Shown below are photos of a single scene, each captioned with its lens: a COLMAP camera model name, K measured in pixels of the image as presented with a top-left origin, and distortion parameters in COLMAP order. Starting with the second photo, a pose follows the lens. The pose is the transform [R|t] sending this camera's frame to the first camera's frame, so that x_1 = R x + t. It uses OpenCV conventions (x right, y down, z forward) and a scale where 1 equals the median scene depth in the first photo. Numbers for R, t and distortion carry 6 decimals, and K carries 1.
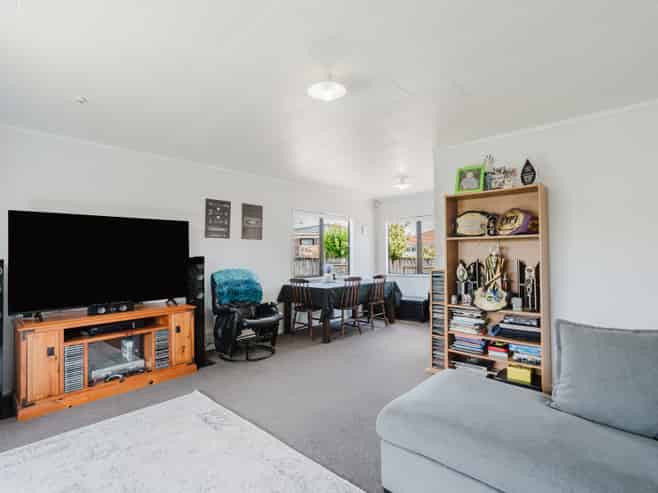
lens RADIAL K [[334.4, 0, 328.7], [0, 334.4, 250.2], [0, 0, 1]] dist [-0.003952, -0.000874]
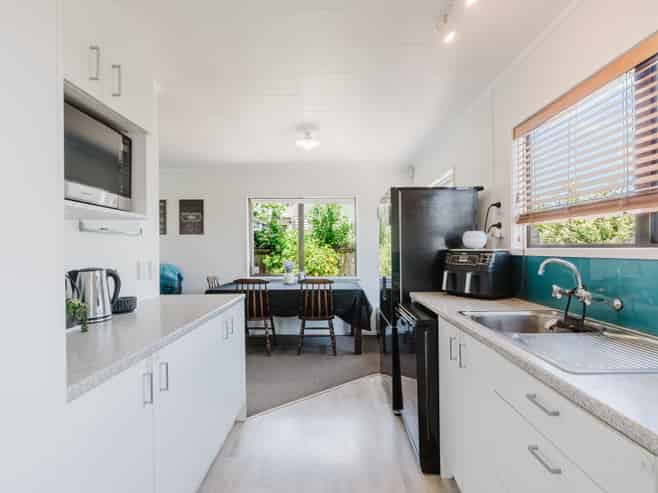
lens RADIAL K [[334.4, 0, 327.7], [0, 334.4, 248.9], [0, 0, 1]] dist [-0.003952, -0.000874]
pose [[0.674633, -0.014367, -0.738013, 0.849459], [0.016189, 0.999858, -0.004667, 0.024272], [0.737975, -0.008799, 0.674770, 0.682950]]
